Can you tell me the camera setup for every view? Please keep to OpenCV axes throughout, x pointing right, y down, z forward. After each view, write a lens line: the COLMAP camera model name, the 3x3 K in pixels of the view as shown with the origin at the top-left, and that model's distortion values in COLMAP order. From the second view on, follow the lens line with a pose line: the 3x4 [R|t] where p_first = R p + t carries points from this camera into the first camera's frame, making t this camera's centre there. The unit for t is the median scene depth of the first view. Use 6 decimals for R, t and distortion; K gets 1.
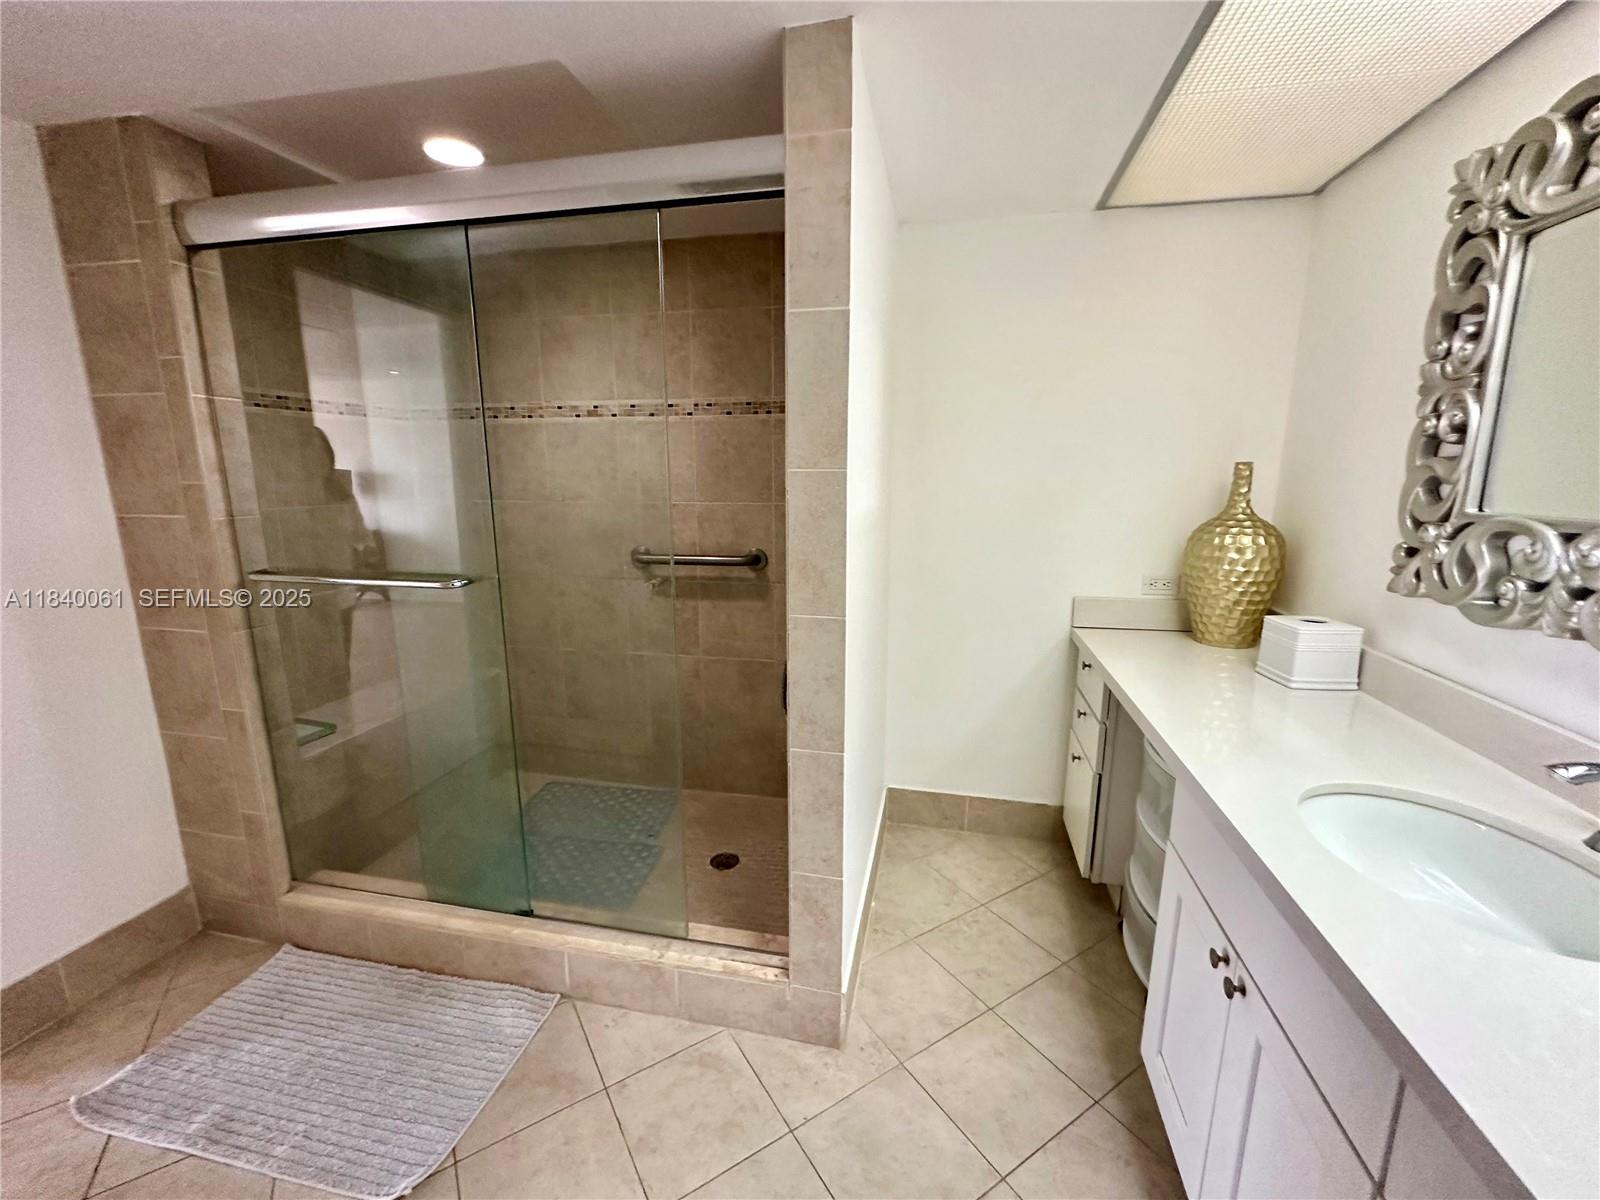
lens RADIAL K [[655.1, 0, 804.0], [0, 655.1, 599.4], [0, 0, 1]] dist [-0.007897, 0.000786]
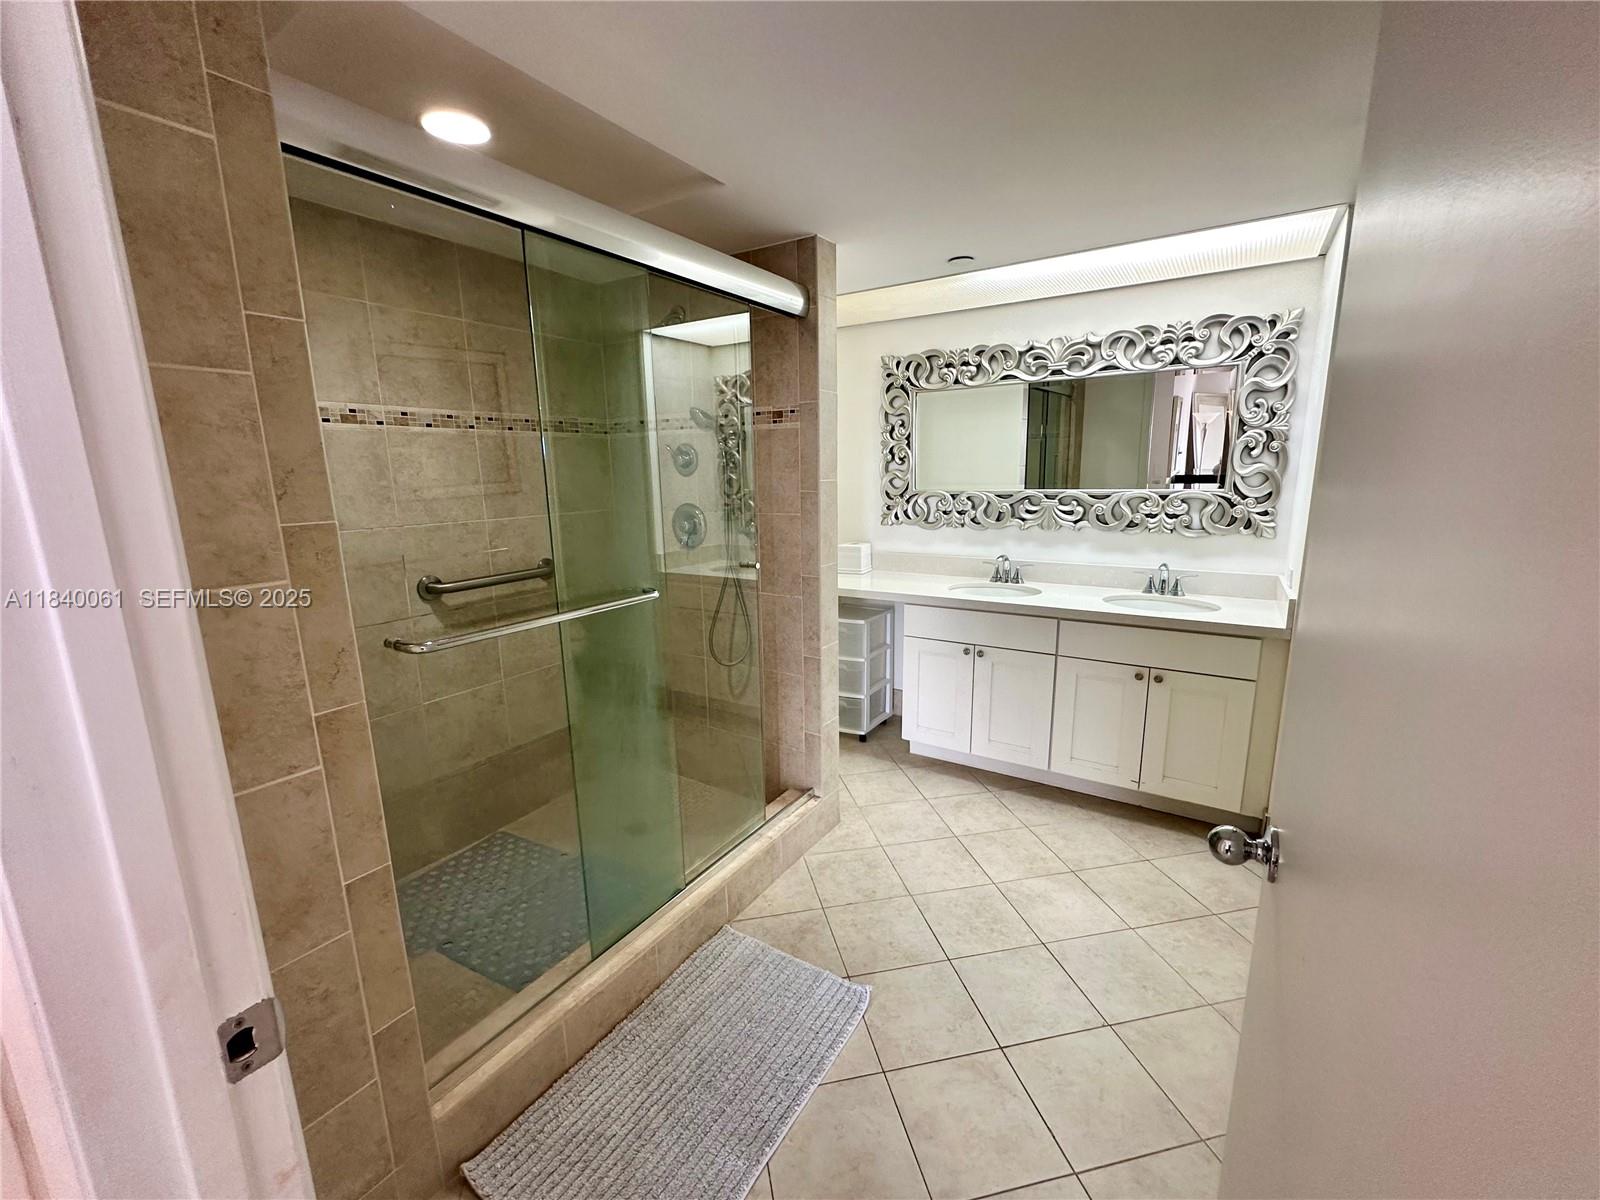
lens RADIAL K [[655.1, 0, 794.0], [0, 655.1, 601.1], [0, 0, 1]] dist [-0.007897, 0.000786]
pose [[0.365057, -0.188844, 0.911631, -0.922896], [0.195612, 0.972911, 0.123206, -0.064242], [-0.910203, 0.133348, 0.392108, 0.238832]]
